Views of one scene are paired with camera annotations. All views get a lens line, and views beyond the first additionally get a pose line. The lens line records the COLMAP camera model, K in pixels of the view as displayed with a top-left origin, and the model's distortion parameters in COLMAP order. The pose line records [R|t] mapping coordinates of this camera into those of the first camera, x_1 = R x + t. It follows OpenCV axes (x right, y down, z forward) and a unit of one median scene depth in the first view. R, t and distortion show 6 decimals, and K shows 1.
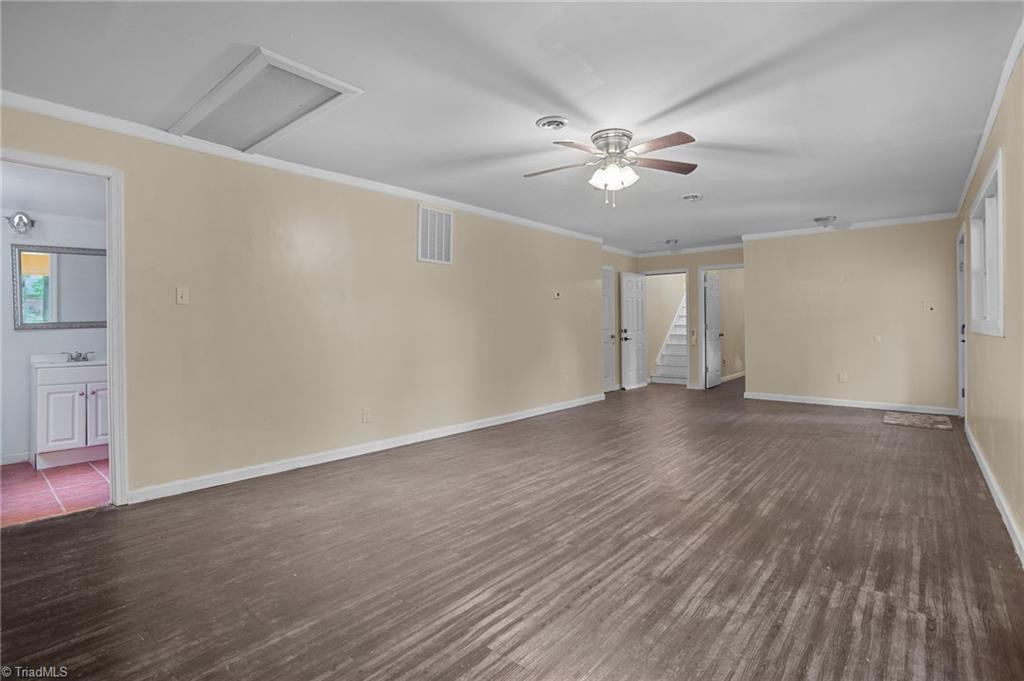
lens RADIAL K [[502.4, 0, 501.6], [0, 502.4, 330.6], [0, 0, 1]] dist [-0.059130, 0.021393]
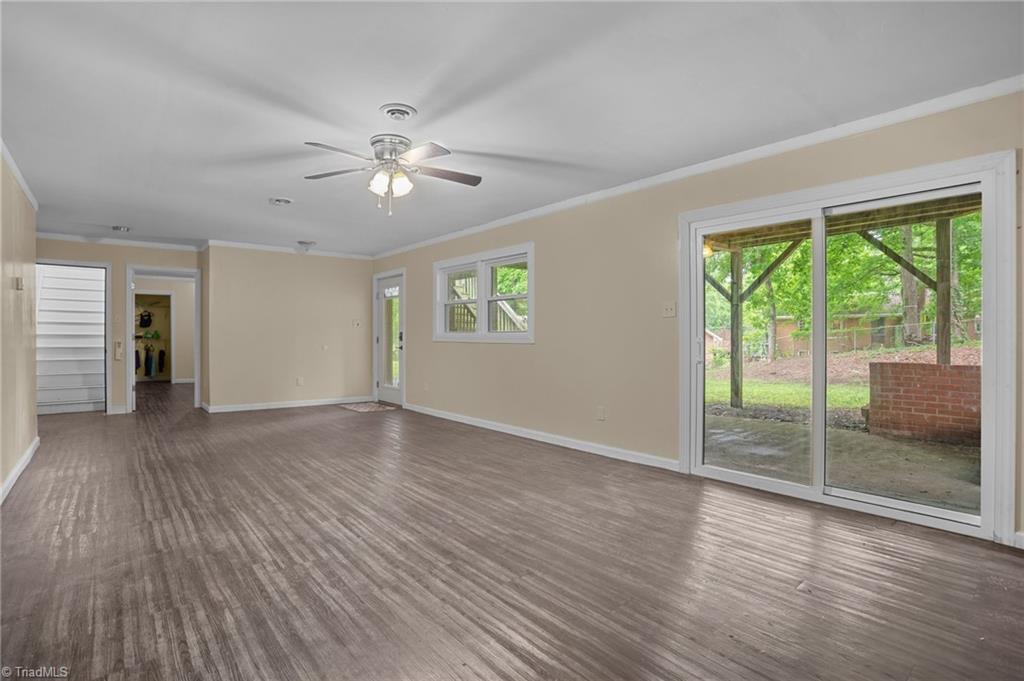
lens RADIAL K [[502.4, 0, 505.8], [0, 502.4, 337.8], [0, 0, 1]] dist [-0.059130, 0.021393]
pose [[0.172846, 0.005674, 0.984933, -0.763347], [0.004832, 0.999966, -0.006608, 0.005038], [-0.984937, 0.005901, 0.172812, 0.656308]]
